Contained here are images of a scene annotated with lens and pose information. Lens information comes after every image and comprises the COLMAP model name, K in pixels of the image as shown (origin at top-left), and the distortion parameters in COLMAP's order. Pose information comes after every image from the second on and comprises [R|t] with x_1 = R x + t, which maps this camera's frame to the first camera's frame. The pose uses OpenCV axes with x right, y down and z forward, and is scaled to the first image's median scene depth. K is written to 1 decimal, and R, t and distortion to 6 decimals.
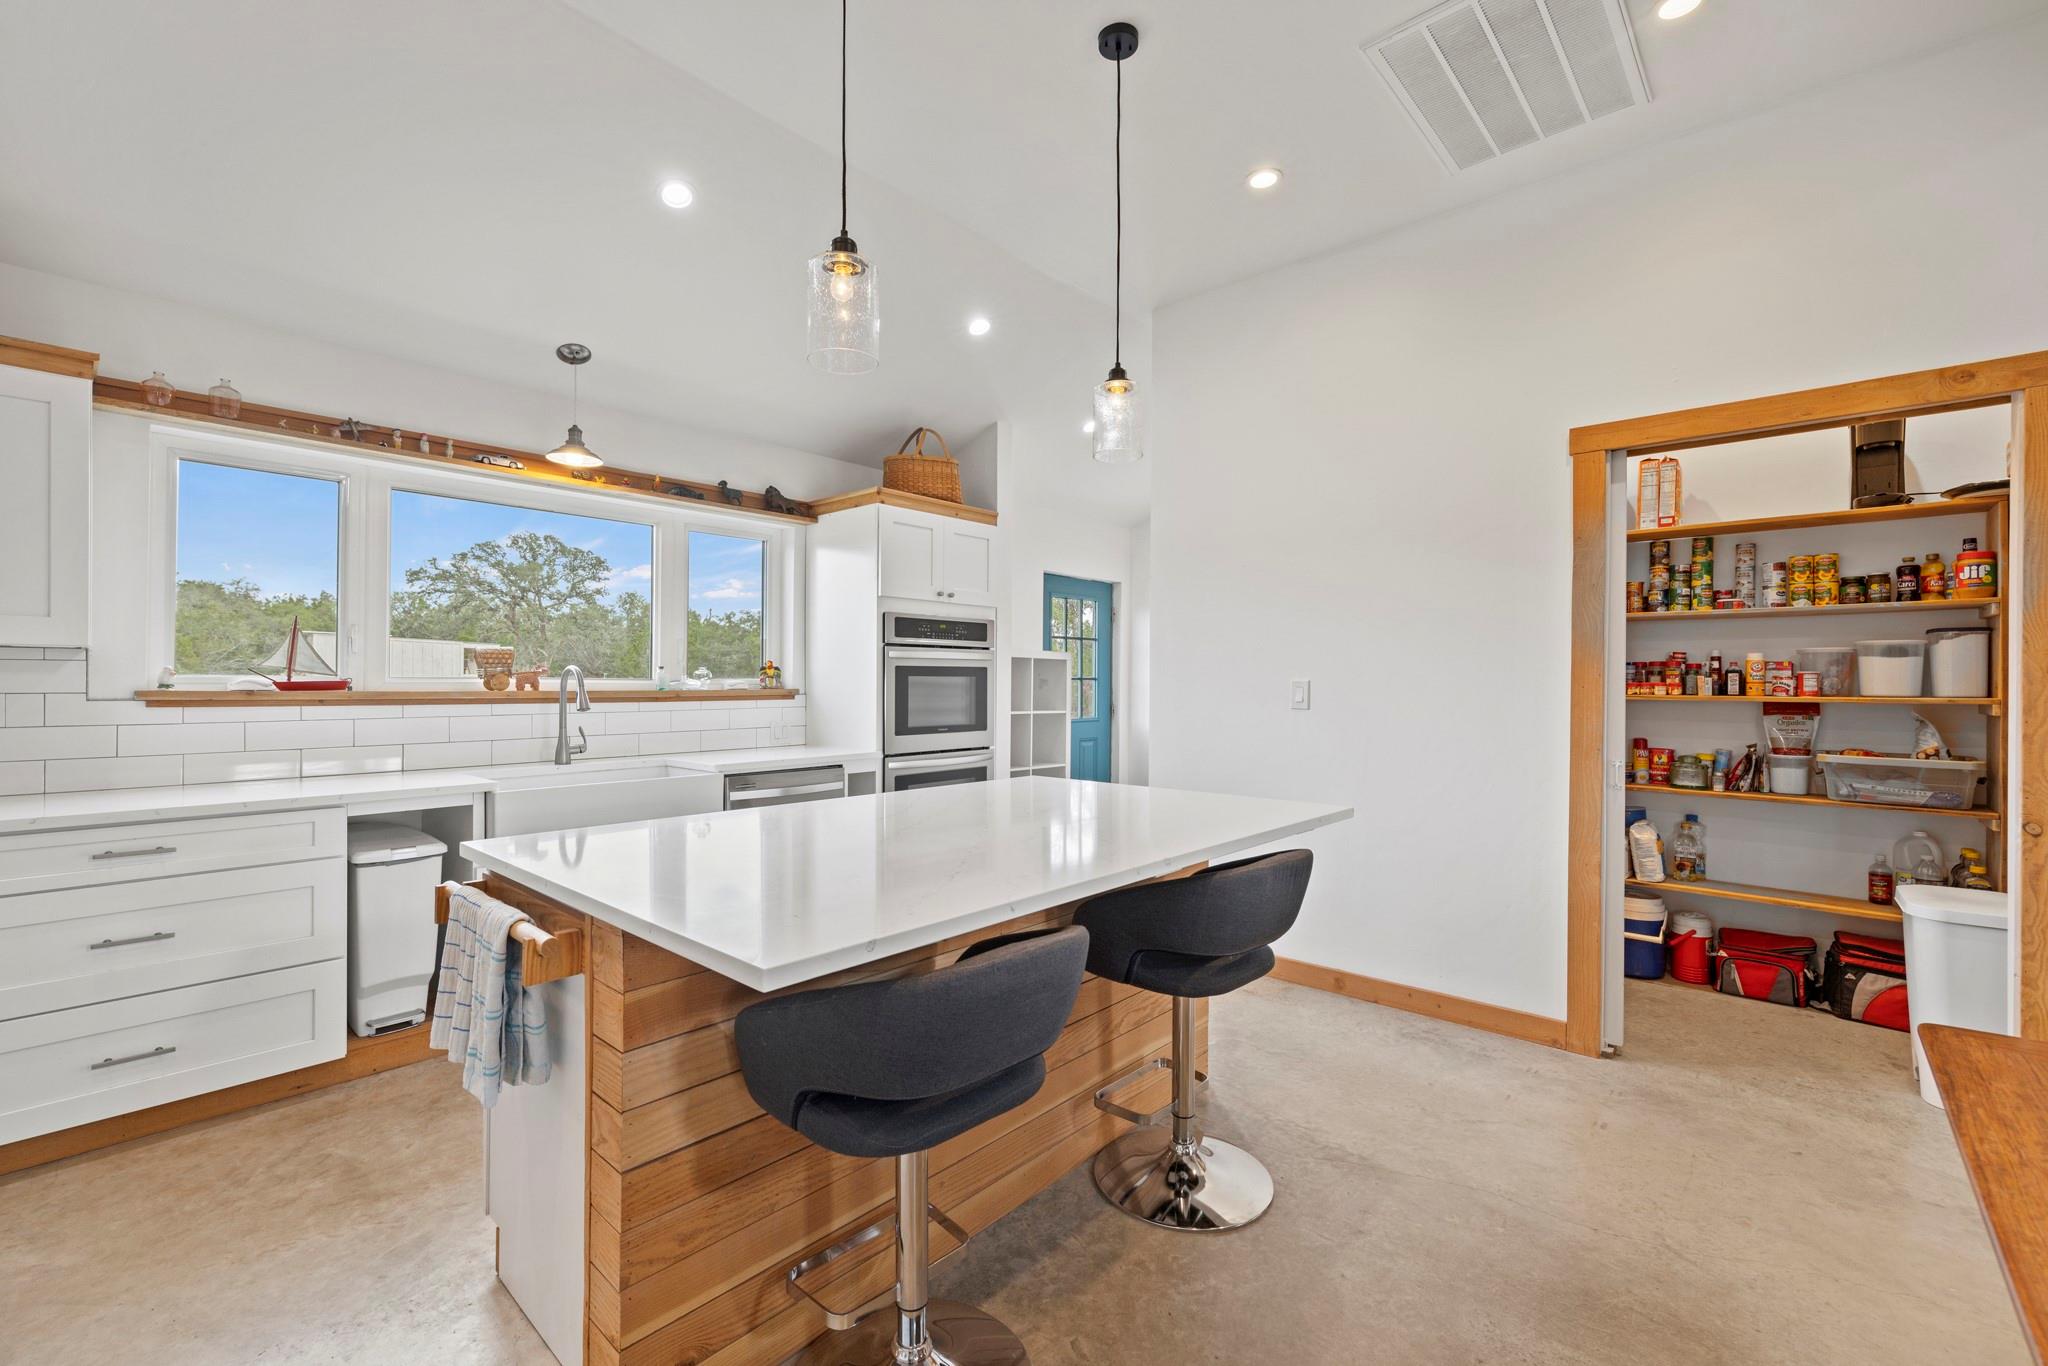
lens RADIAL K [[858.6, 0, 1024.0], [0, 858.6, 683.0], [0, 0, 1]] dist [0.001245, 0.000089]
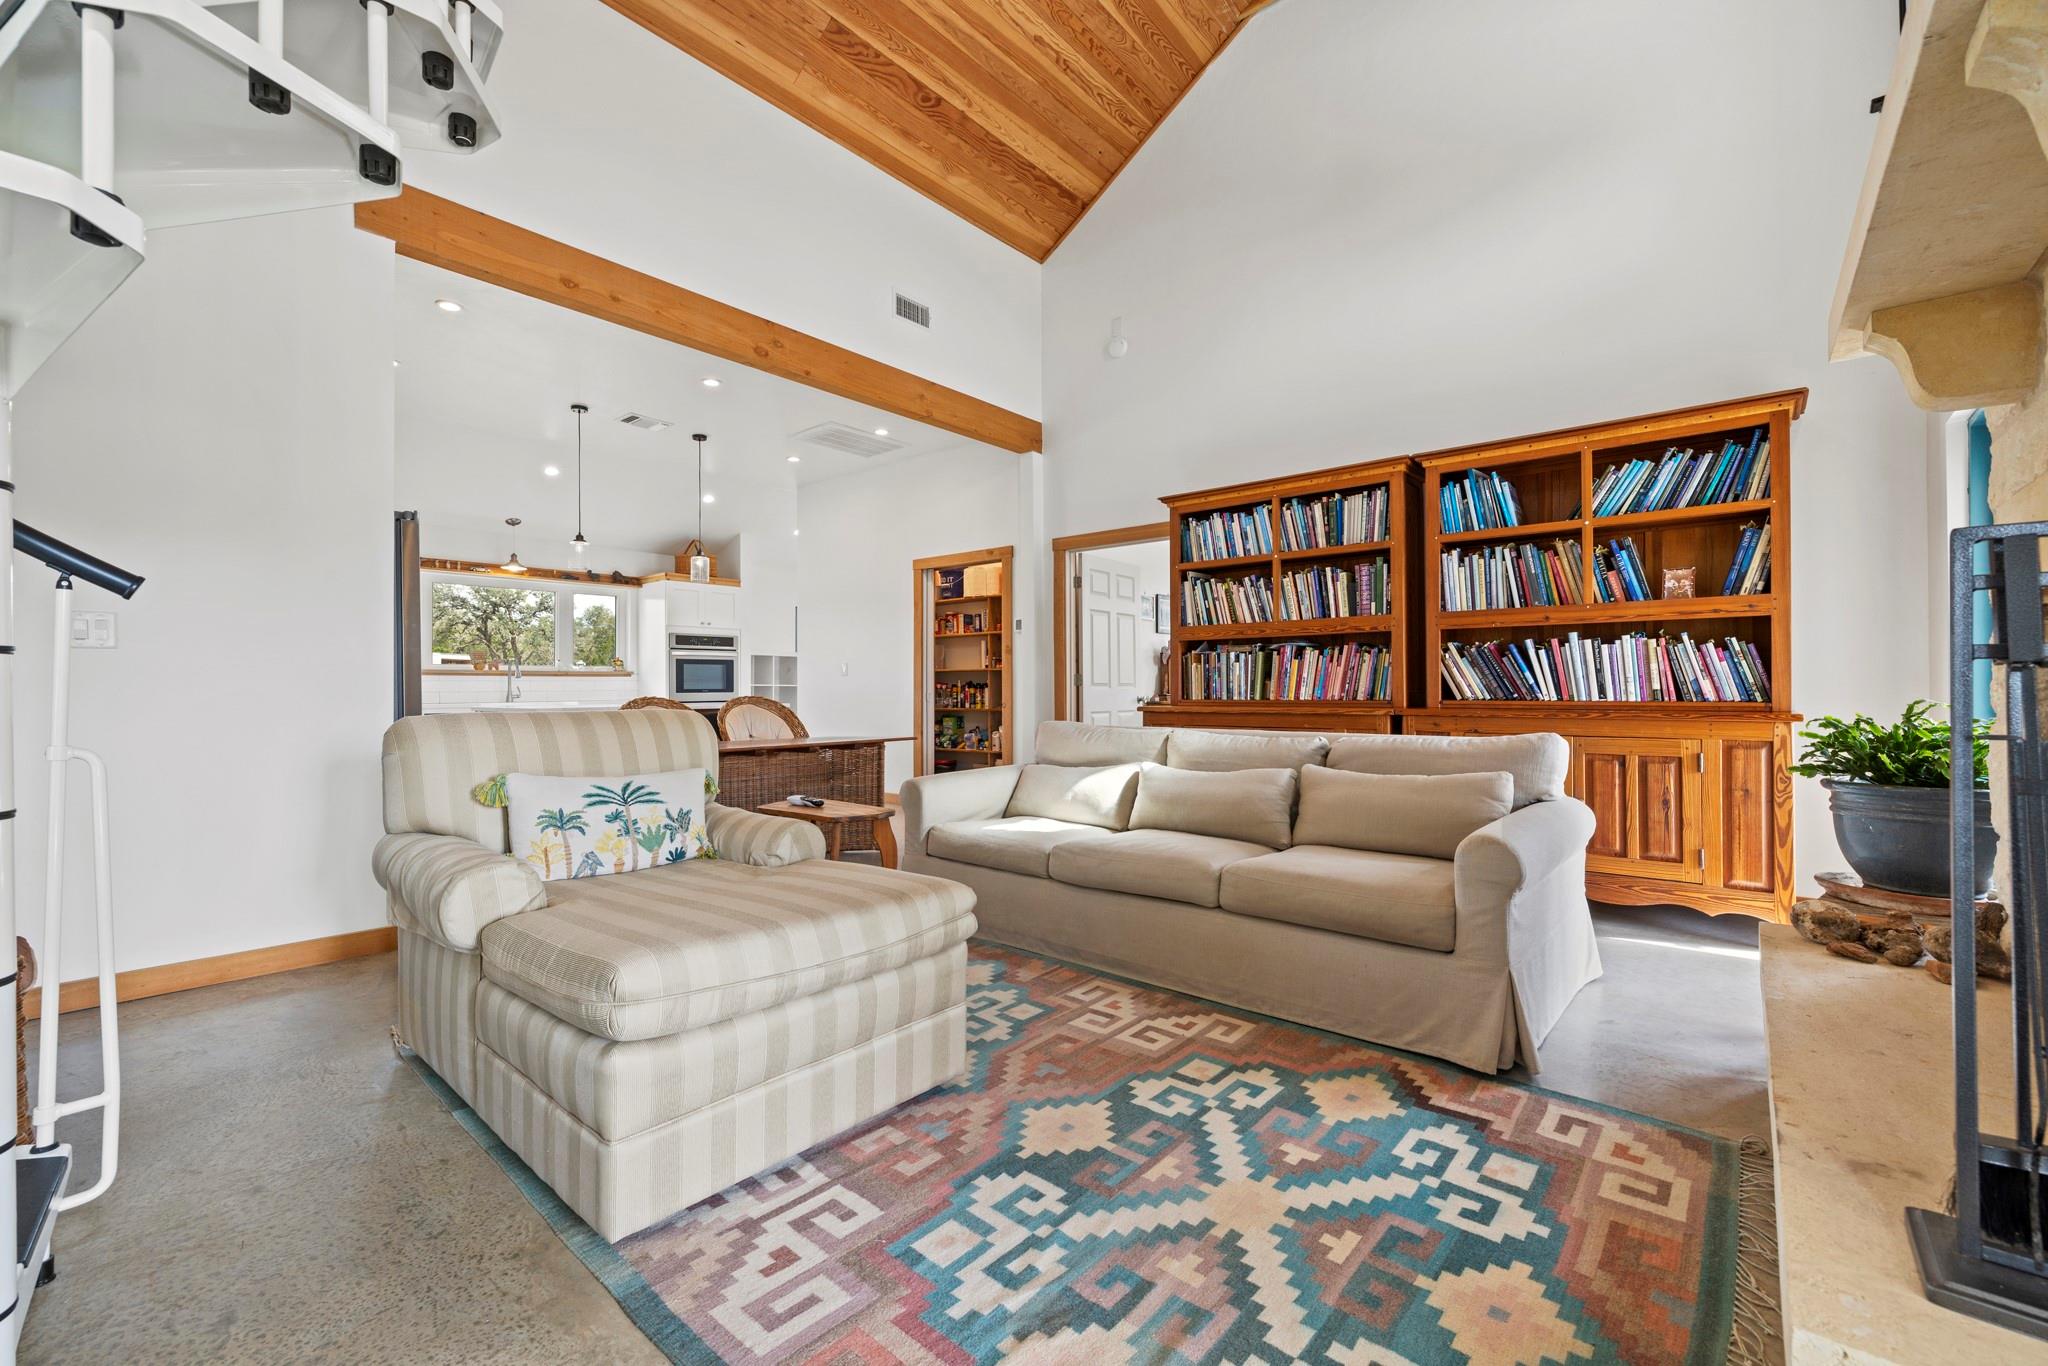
lens RADIAL K [[858.6, 0, 1024.0], [0, 858.6, 683.0], [0, 0, 1]] dist [0.001245, 0.000089]
pose [[0.999660, -0.009832, 0.024134, 0.645447], [0.010046, 0.999911, -0.008731, 0.065165], [-0.024046, 0.008971, 0.999671, -1.094325]]
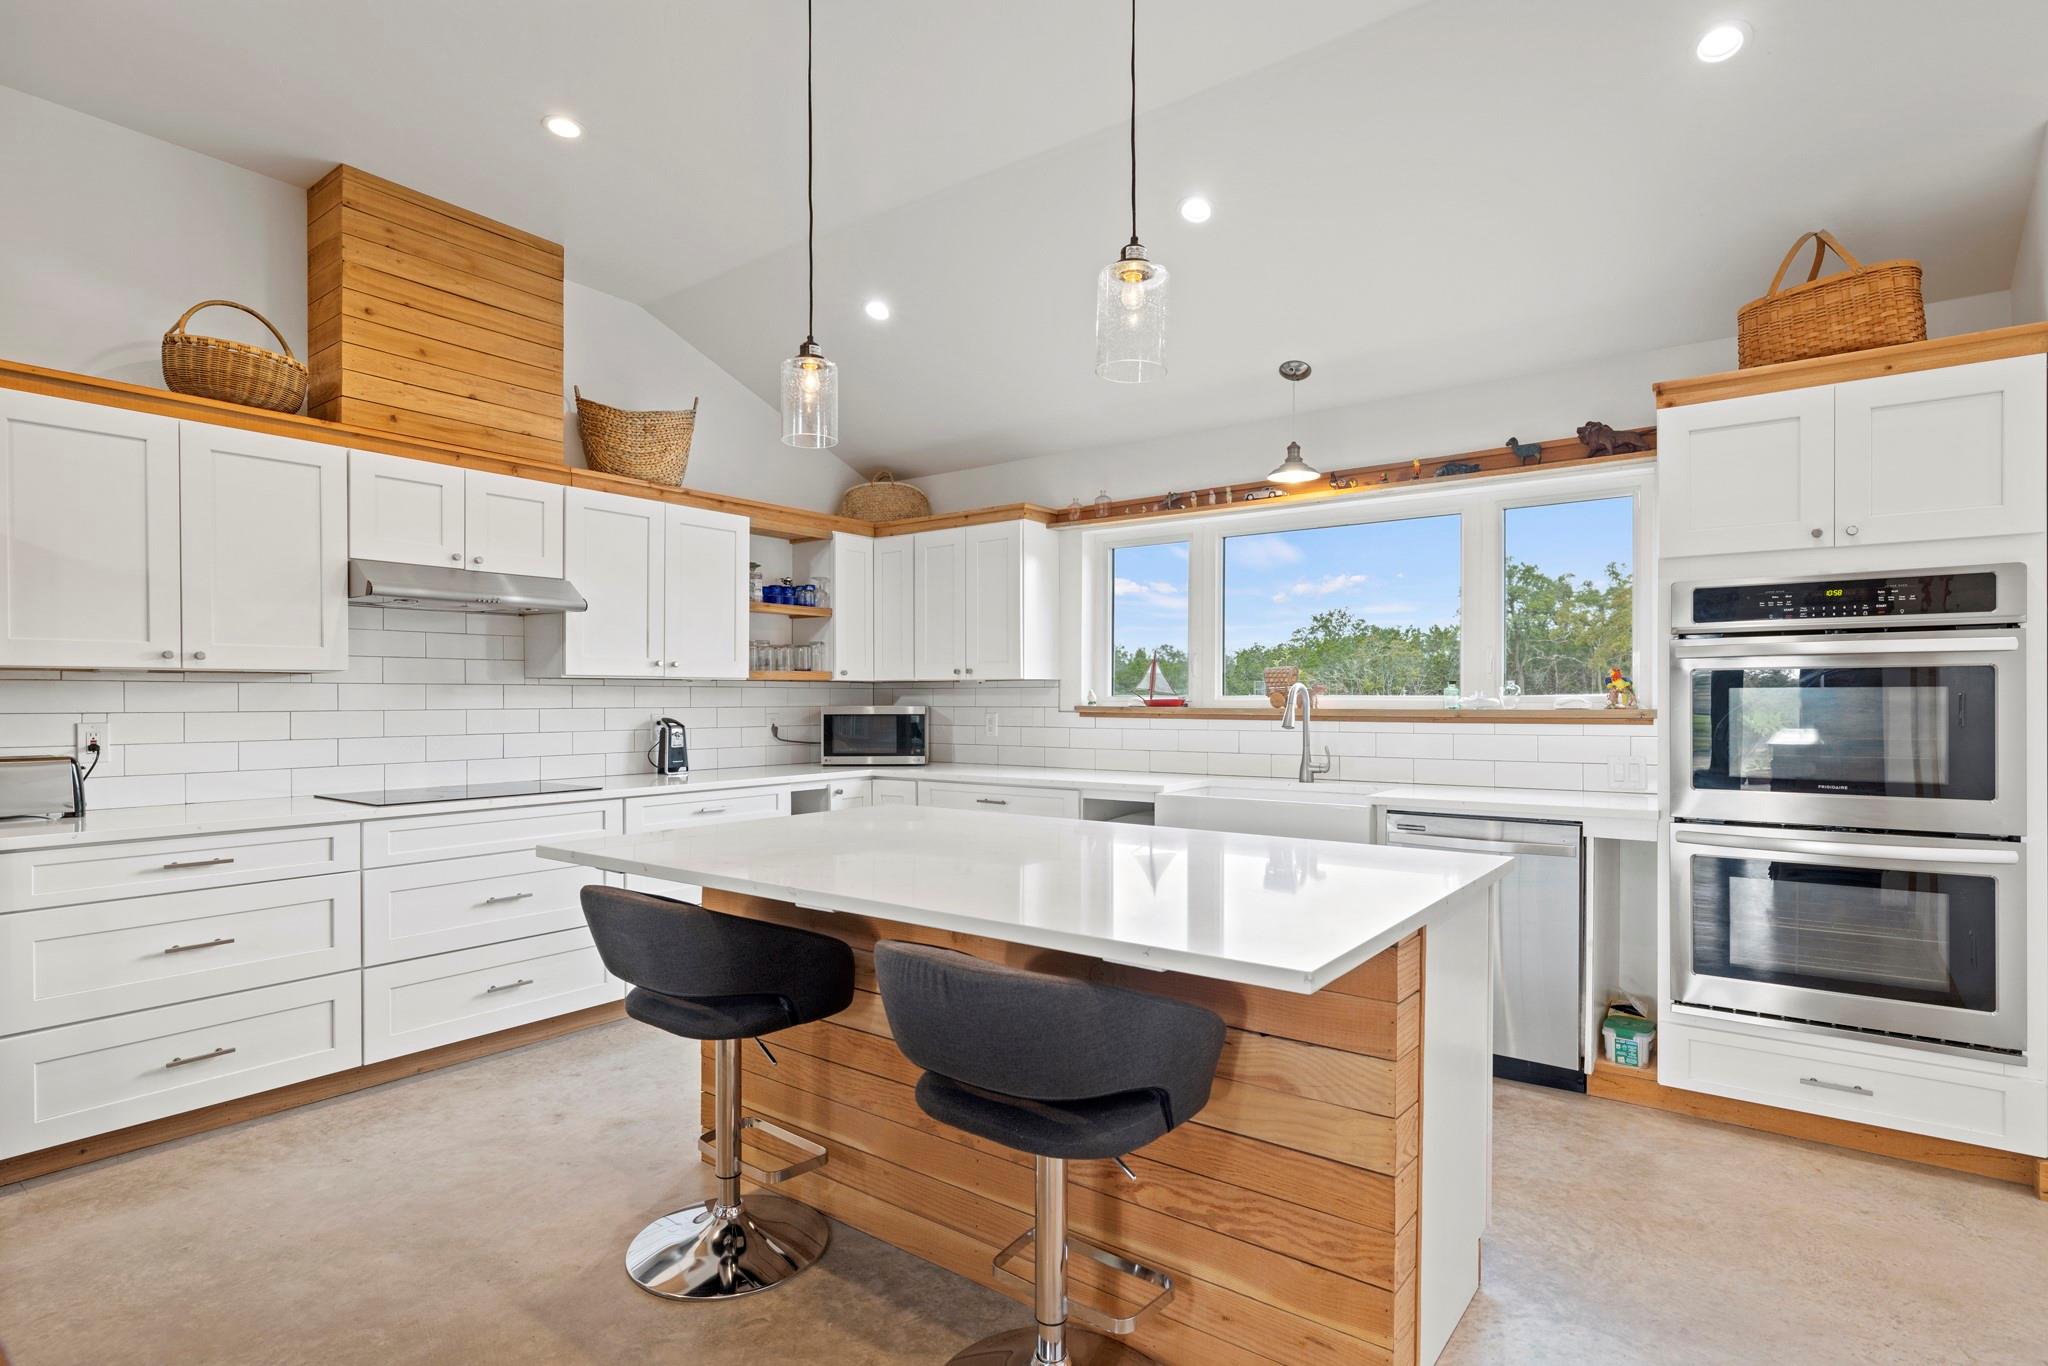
lens RADIAL K [[1021.2, 0, 1004.1], [0, 1021.2, 710.6], [0, 0, 1]] dist [0.001081, 0.000511]
pose [[0.091457, 0.007520, -0.995781, 0.526491], [-0.000191, 0.999972, 0.007534, 0.002333], [0.995809, -0.000499, 0.091456, 0.465775]]
